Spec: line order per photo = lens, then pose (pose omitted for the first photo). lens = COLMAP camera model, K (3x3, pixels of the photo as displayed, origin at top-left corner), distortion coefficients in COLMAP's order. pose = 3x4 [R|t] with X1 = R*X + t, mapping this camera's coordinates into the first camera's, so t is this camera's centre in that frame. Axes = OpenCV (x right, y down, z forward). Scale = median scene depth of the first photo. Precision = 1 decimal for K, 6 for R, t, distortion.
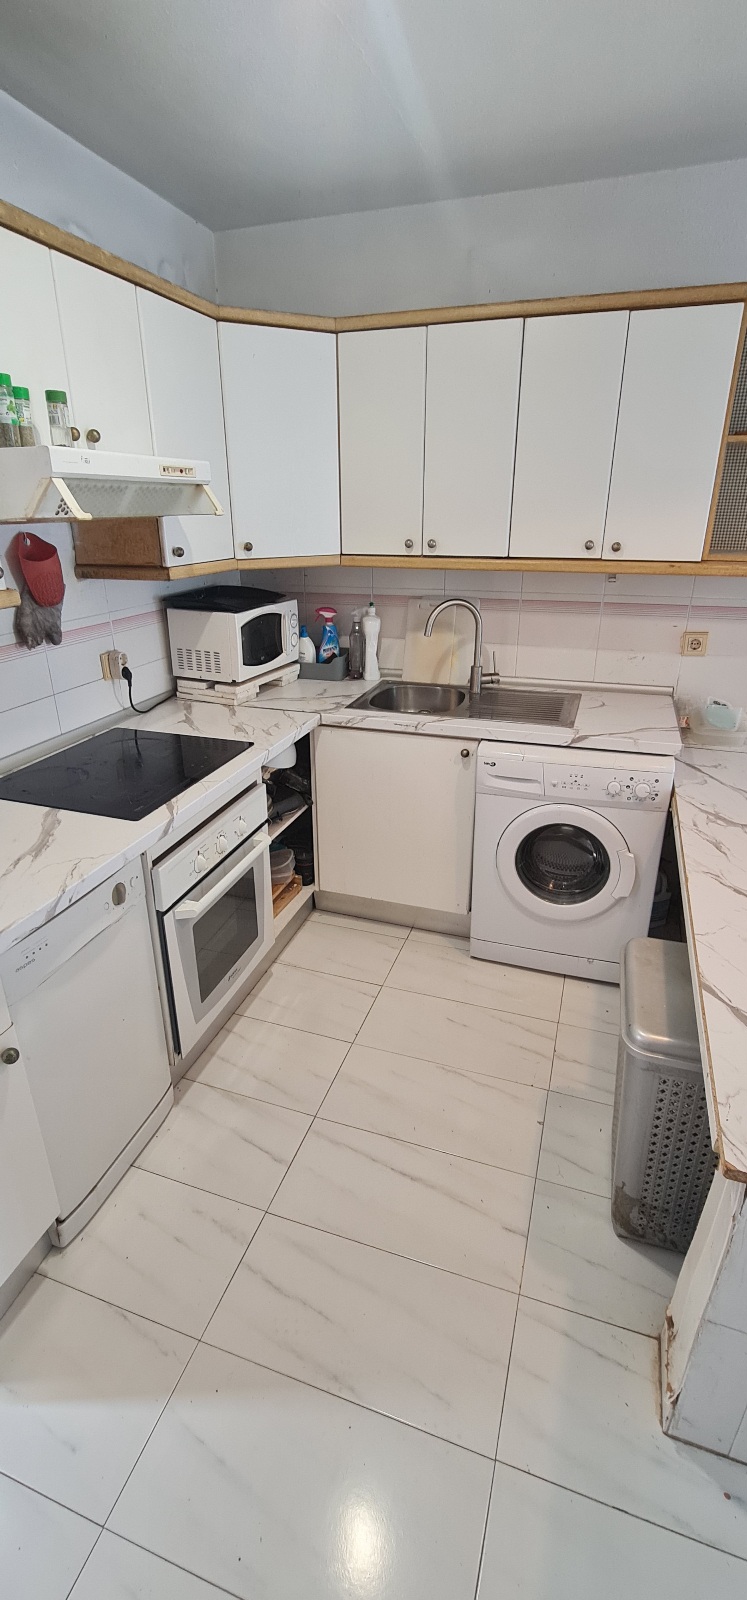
lens RADIAL K [[704.2, 0, 373.5], [0, 704.2, 800.0], [0, 0, 1]] dist [-0.003077, 0.000090]
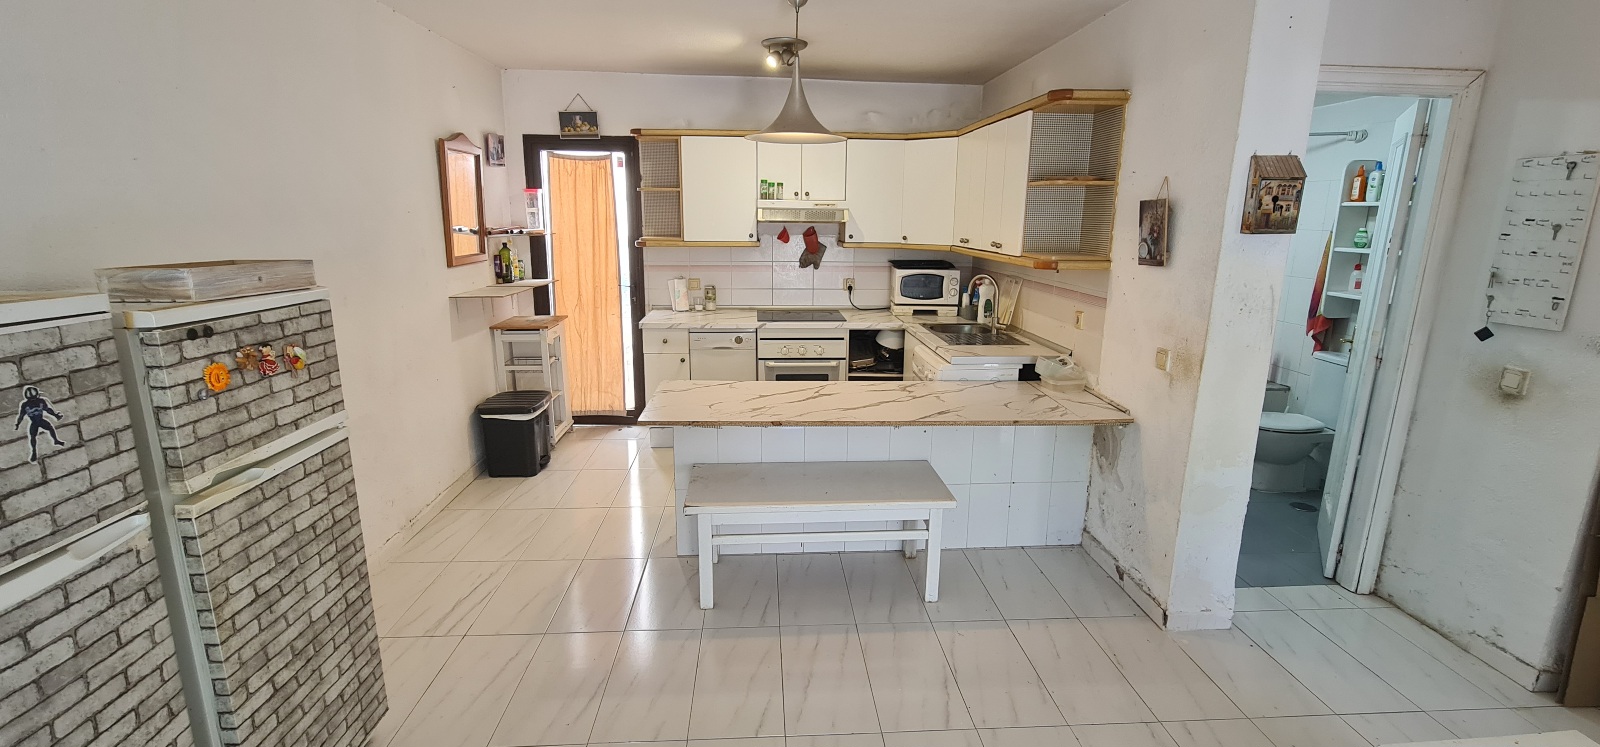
lens RADIAL K [[704.2, 0, 800.1], [0, 704.2, 379.8], [0, 0, 1]] dist [-0.003077, 0.000090]
pose [[0.377346, 0.223003, -0.898821, 1.636676], [-0.372677, 0.925080, 0.073060, -0.014139], [0.847774, 0.307402, 0.432184, -0.015518]]
